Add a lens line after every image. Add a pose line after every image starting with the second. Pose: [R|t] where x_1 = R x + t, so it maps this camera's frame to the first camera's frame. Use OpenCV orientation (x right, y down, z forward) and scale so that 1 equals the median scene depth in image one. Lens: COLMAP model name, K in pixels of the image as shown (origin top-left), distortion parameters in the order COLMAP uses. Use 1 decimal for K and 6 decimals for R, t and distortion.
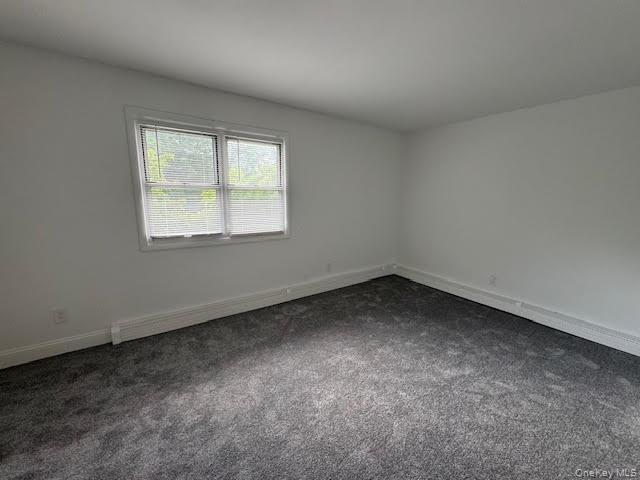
lens RADIAL K [[253.8, 0, 320.0], [0, 253.8, 240.0], [0, 0, 1]] dist [-0.002022, -0.000018]
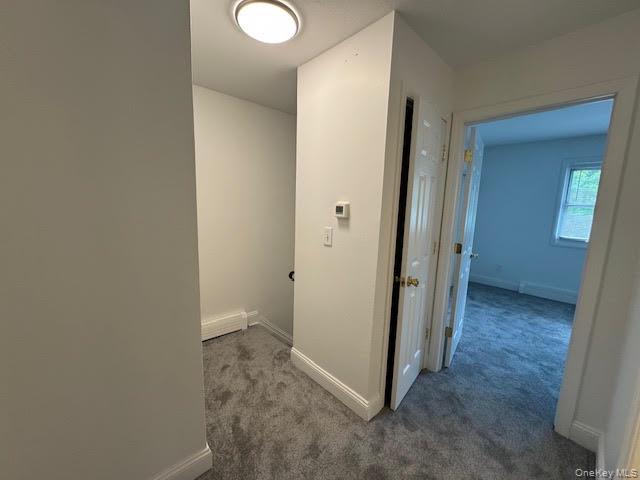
lens RADIAL K [[253.8, 0, 320.0], [0, 253.8, 240.0], [0, 0, 1]] dist [-0.002022, -0.000018]
pose [[0.138298, 0.138443, -0.980667, 0.869314], [-0.194029, 0.974781, 0.110249, 0.152590], [0.971198, 0.175030, 0.161673, -0.899716]]
